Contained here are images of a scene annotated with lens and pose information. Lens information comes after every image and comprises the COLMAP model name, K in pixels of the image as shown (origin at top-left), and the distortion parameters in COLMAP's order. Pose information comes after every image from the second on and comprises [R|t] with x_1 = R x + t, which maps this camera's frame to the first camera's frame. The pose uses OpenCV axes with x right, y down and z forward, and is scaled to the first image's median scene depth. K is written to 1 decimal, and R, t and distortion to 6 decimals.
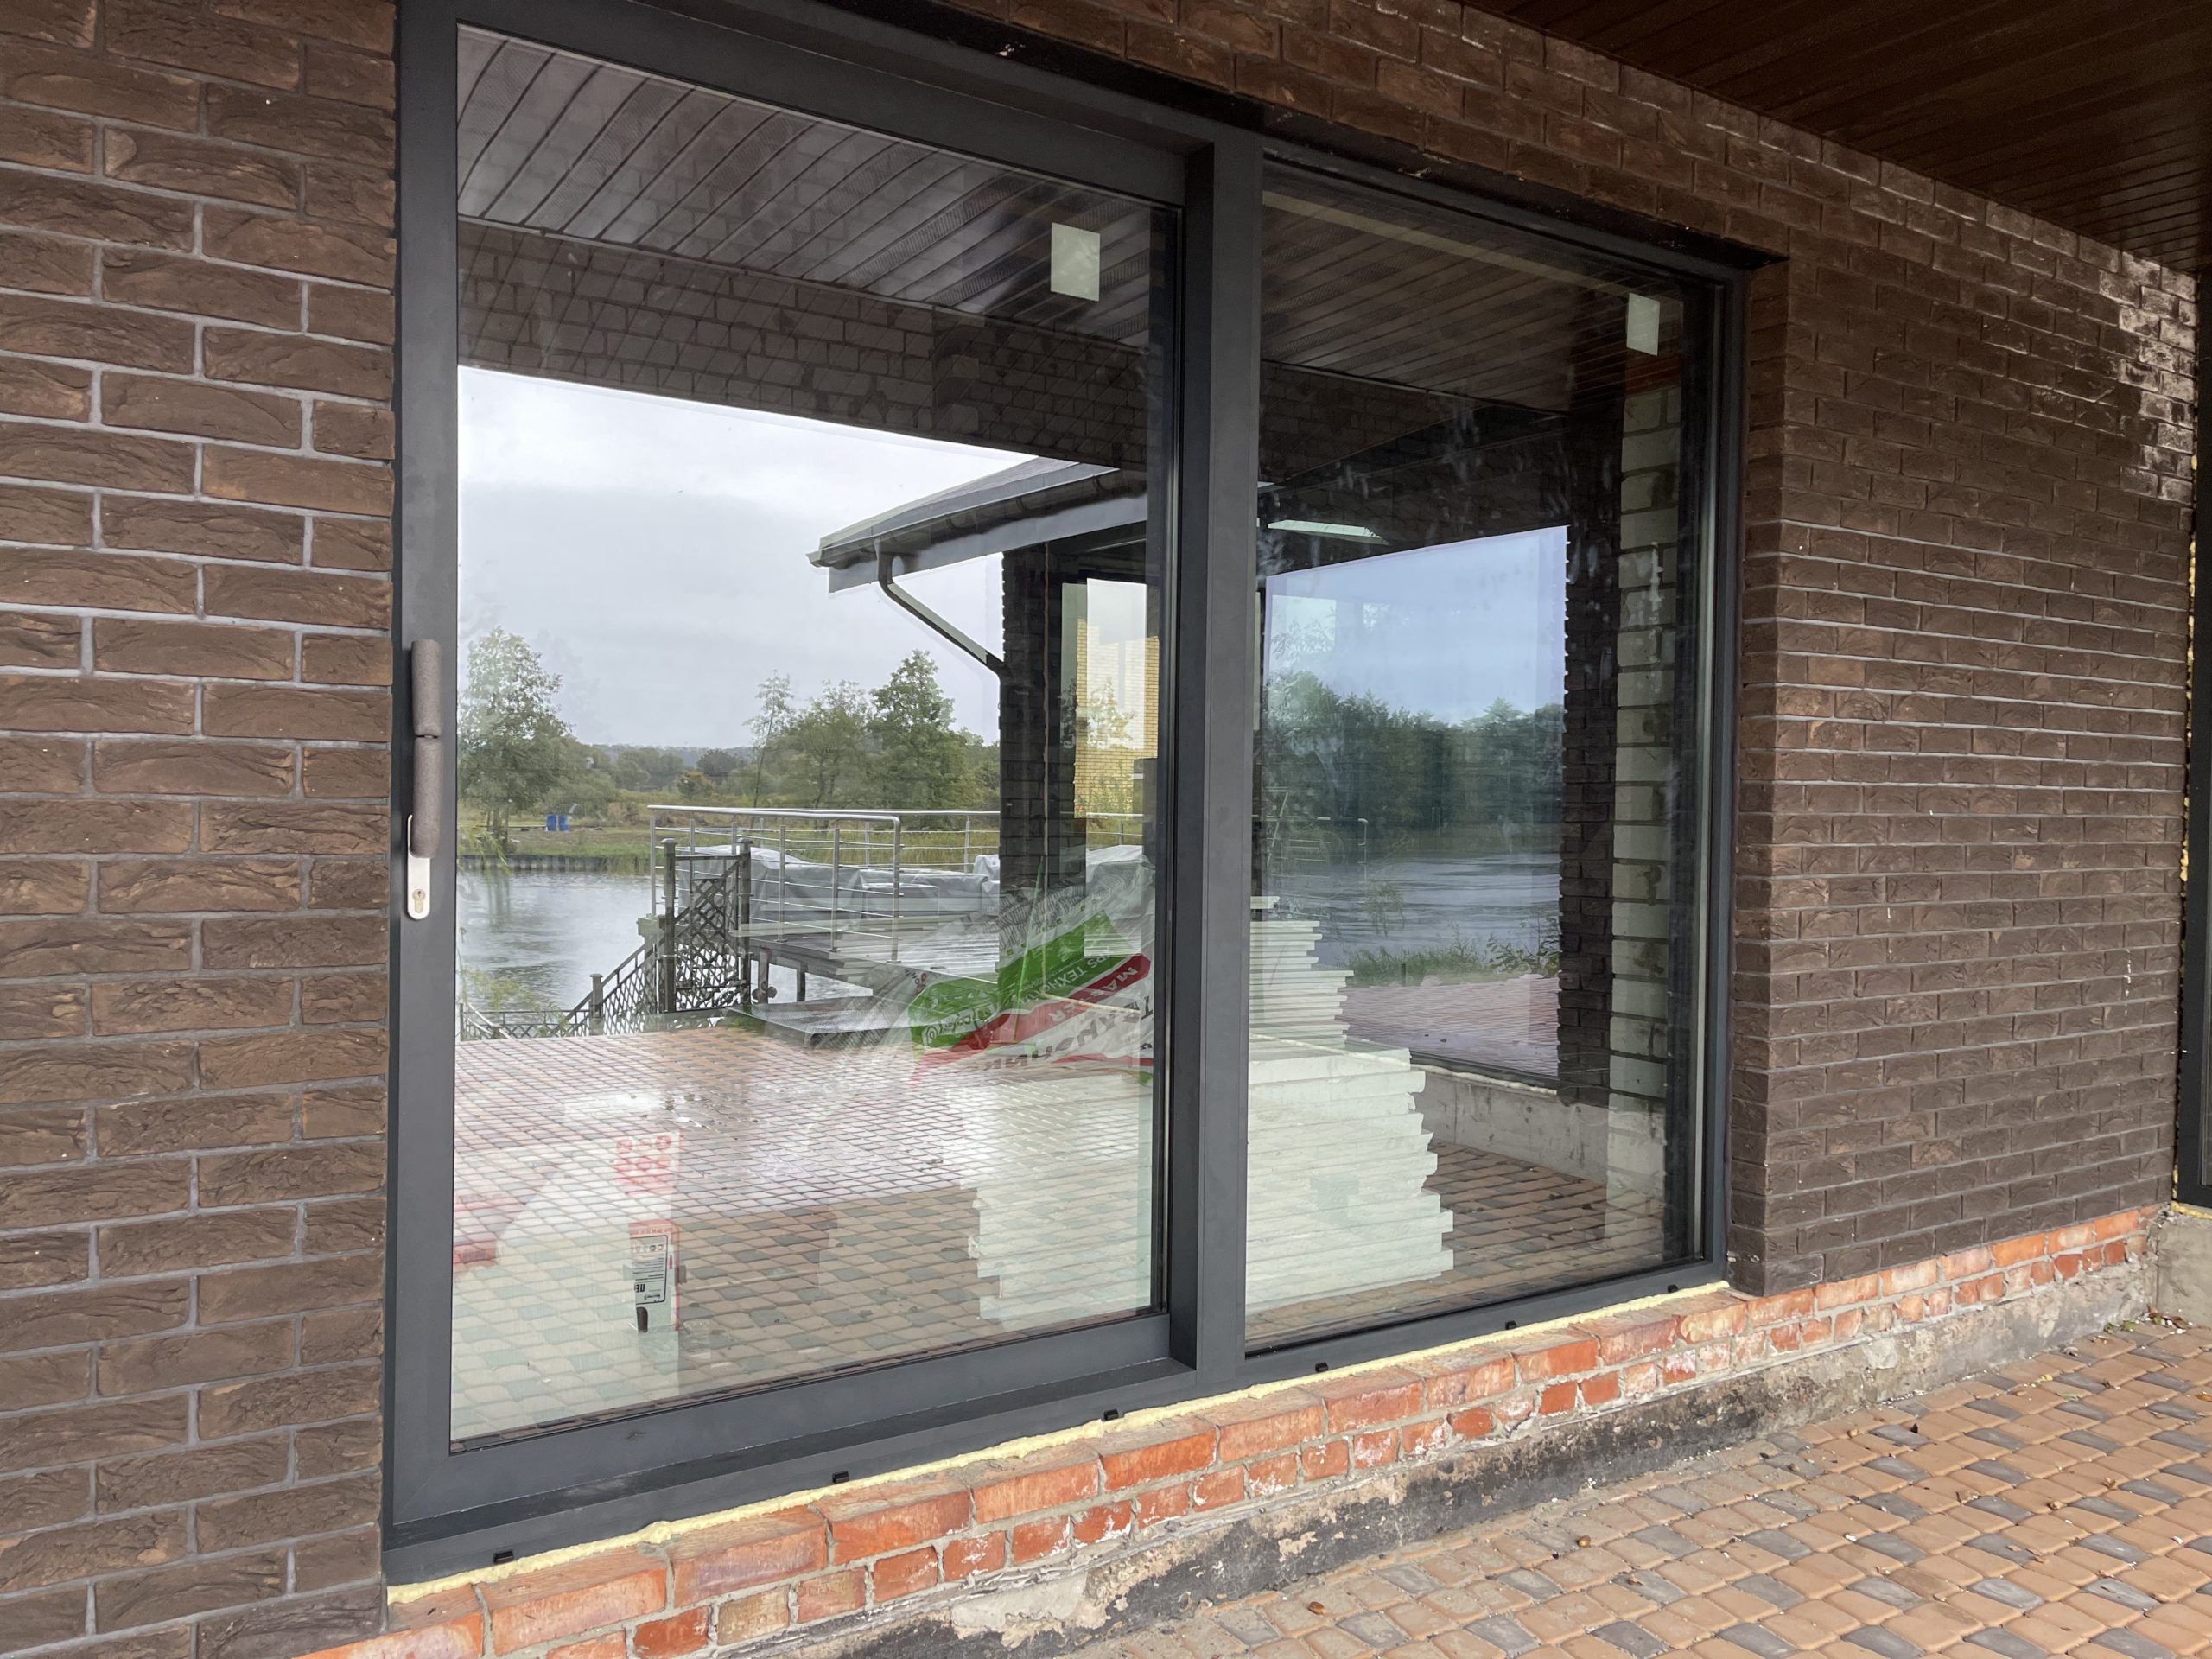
lens RADIAL K [[1672.2, 0, 1108.0], [0, 1672.2, 833.6], [0, 0, 1]] dist [0.057118, -0.065751]
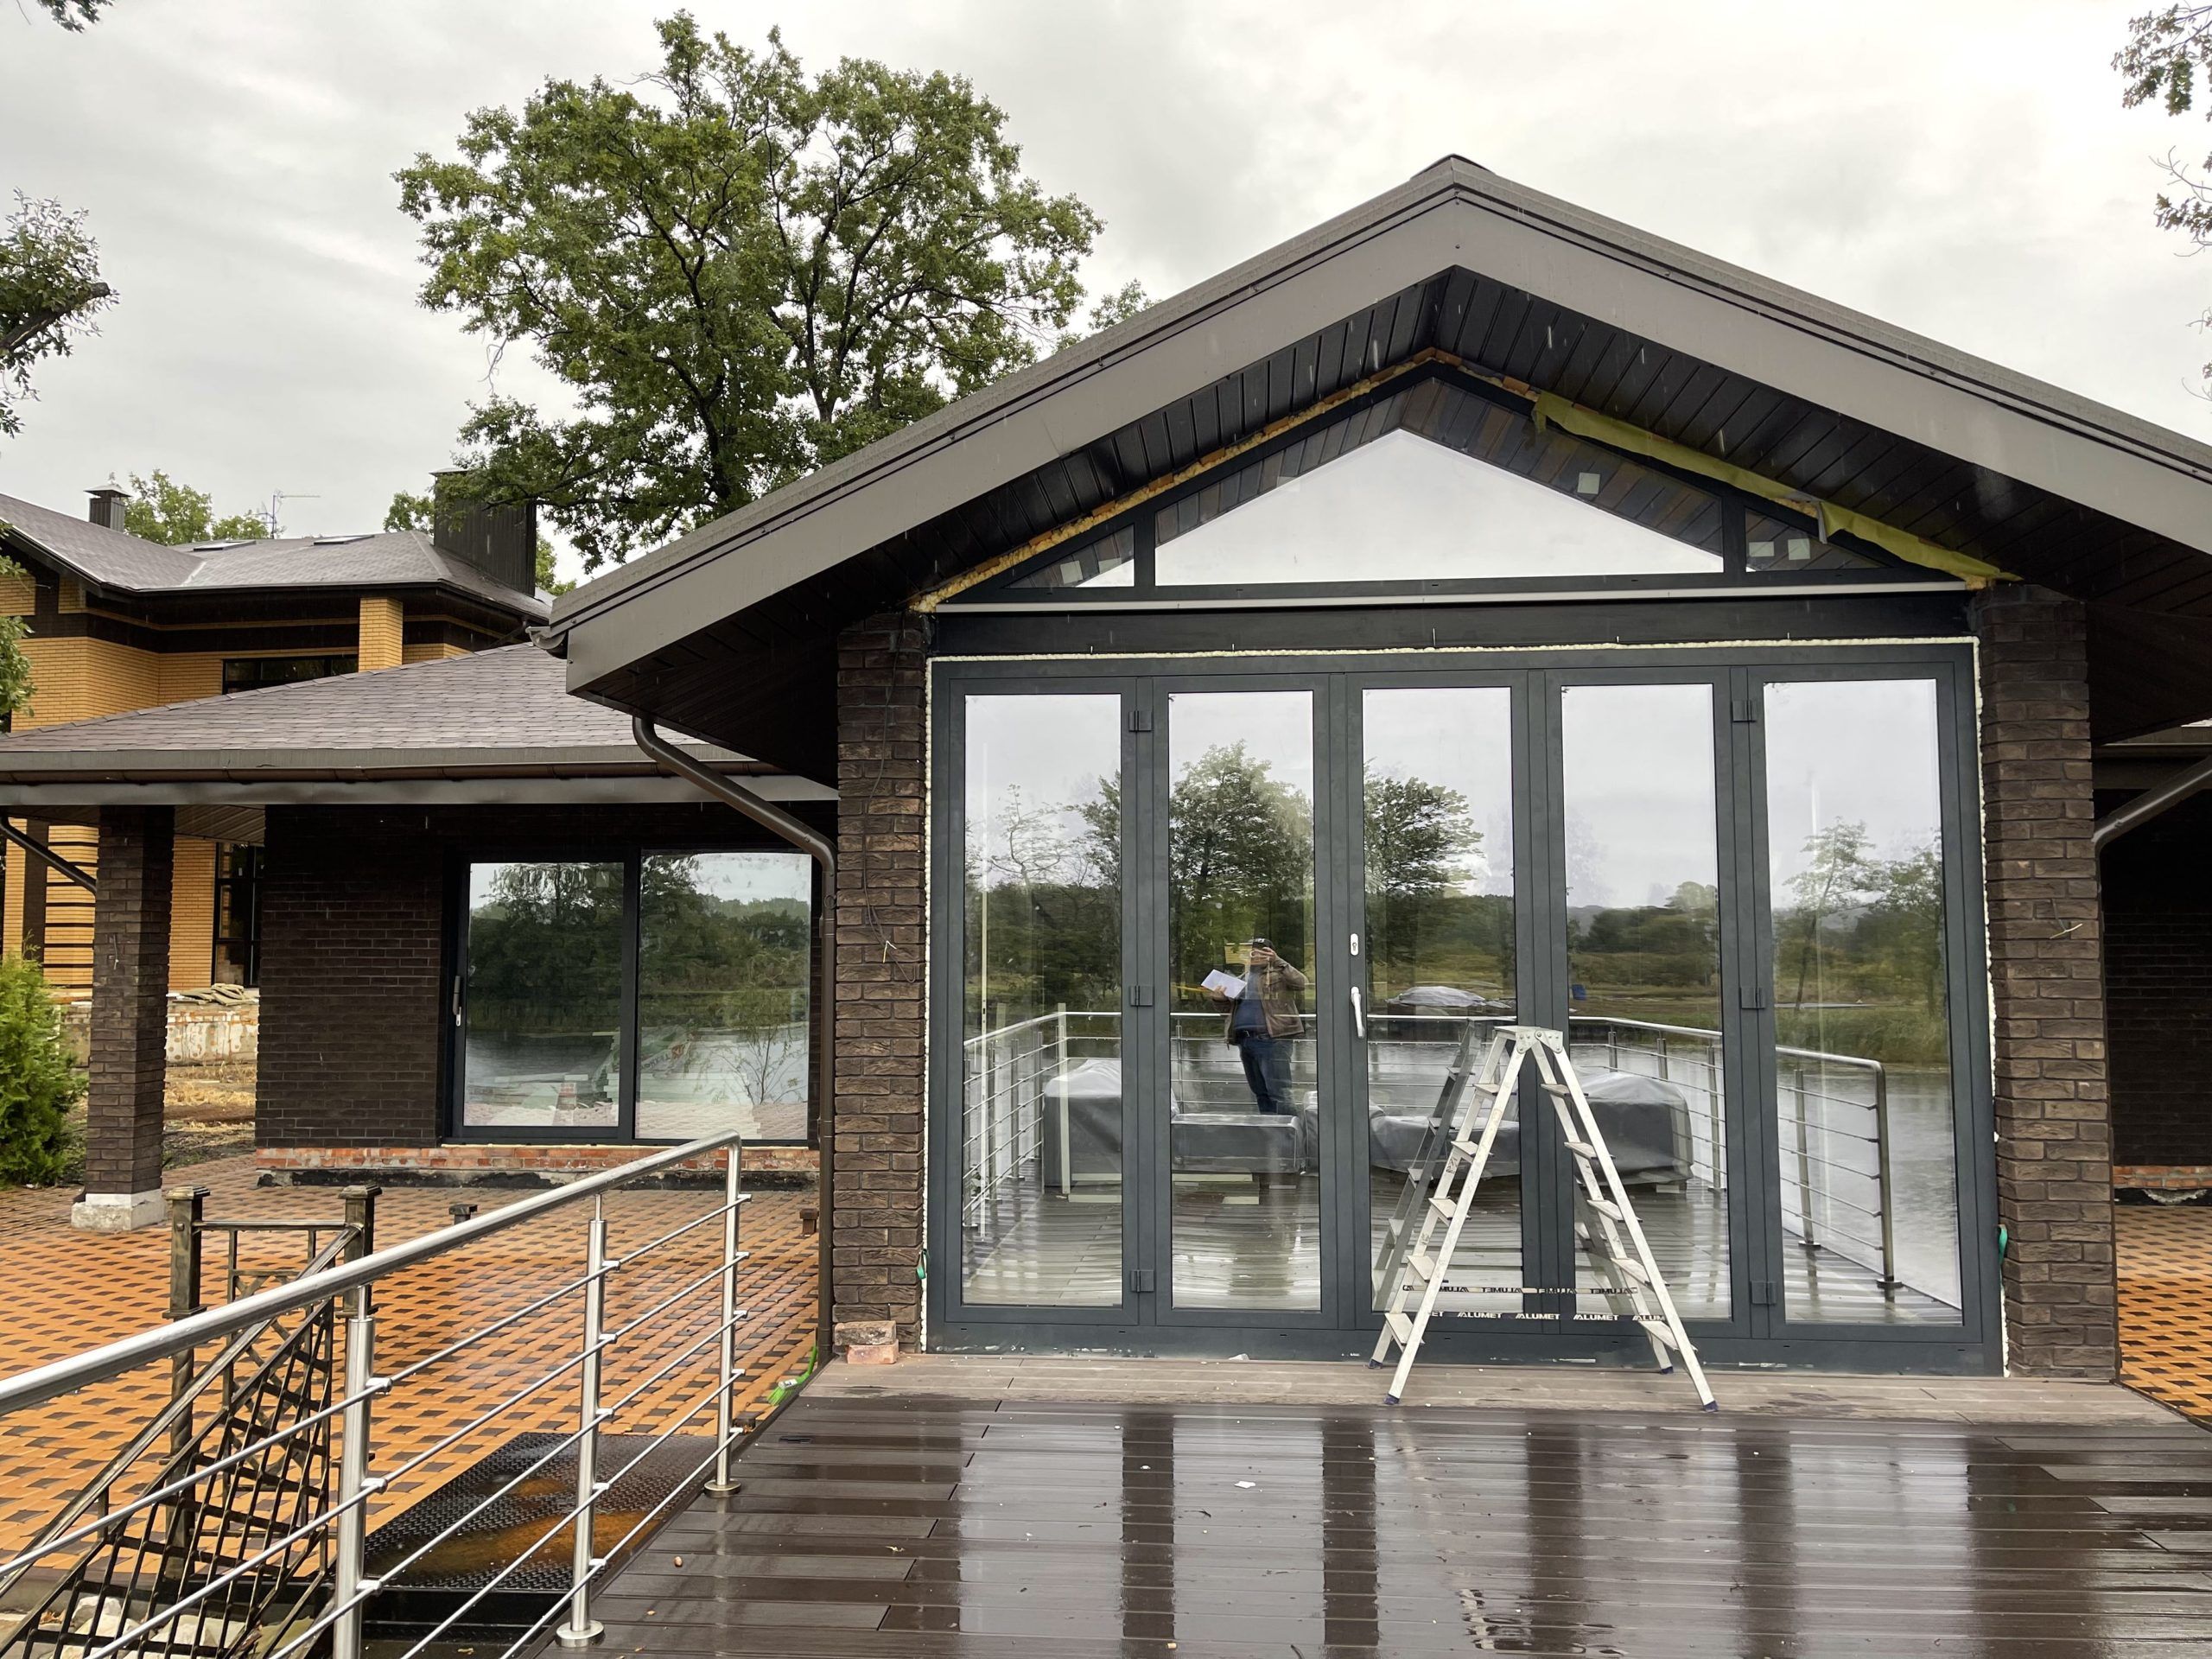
lens RADIAL K [[1672.2, 0, 1098.4], [0, 1672.2, 829.3], [0, 0, 1]] dist [0.057118, -0.065751]
pose [[0.794738, -0.057396, -0.604233, 4.102332], [-0.000790, 0.995420, -0.095594, -0.057184], [0.606953, 0.076449, 0.791052, -1.897083]]
